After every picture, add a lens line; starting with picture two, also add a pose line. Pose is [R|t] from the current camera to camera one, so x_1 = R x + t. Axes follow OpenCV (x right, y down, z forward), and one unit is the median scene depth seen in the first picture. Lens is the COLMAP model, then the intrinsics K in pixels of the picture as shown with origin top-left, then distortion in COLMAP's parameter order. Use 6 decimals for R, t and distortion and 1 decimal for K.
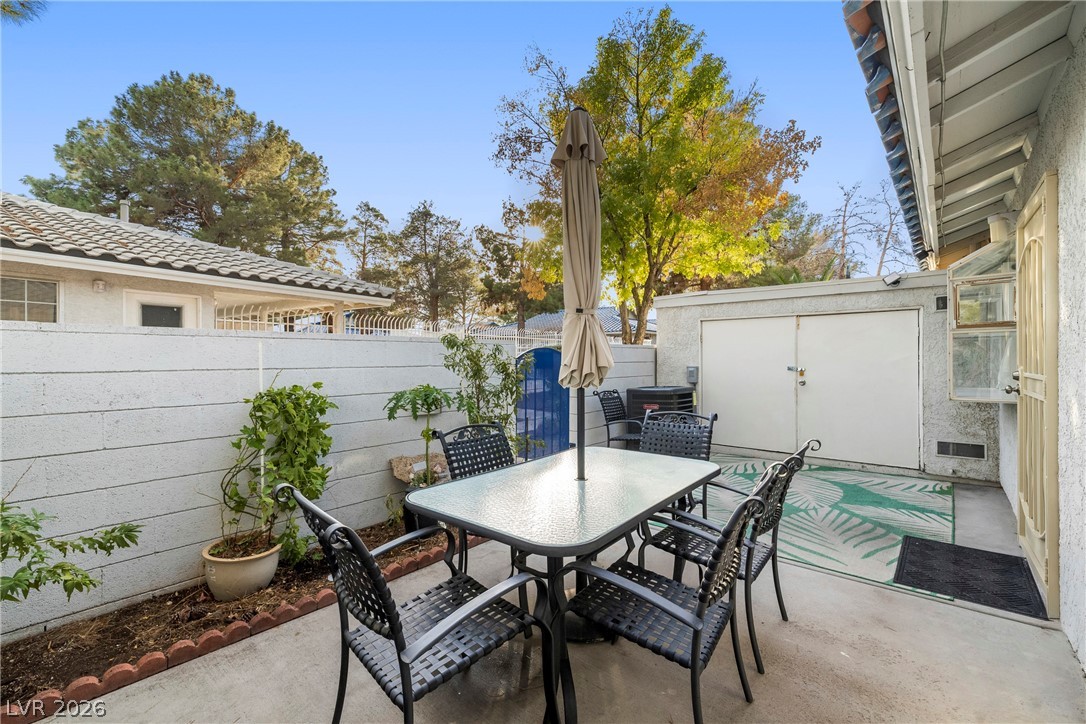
lens RADIAL K [[458.2, 0, 543.0], [0, 458.2, 362.0], [0, 0, 1]] dist [-0.000696, 0.000609]
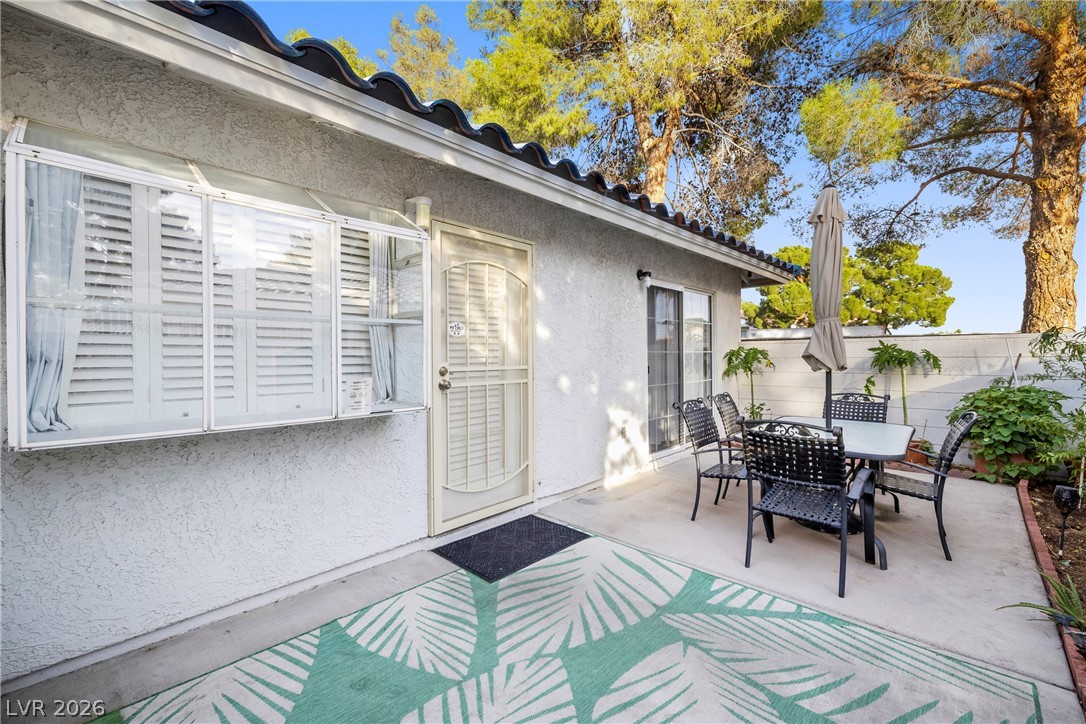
lens RADIAL K [[458.2, 0, 543.0], [0, 458.2, 362.0], [0, 0, 1]] dist [-0.000696, 0.000609]
pose [[-0.999496, 0.009169, 0.030401, 0.260610], [0.009498, 0.999898, 0.010687, -0.001425], [-0.030300, 0.010971, -0.999481, 0.684291]]
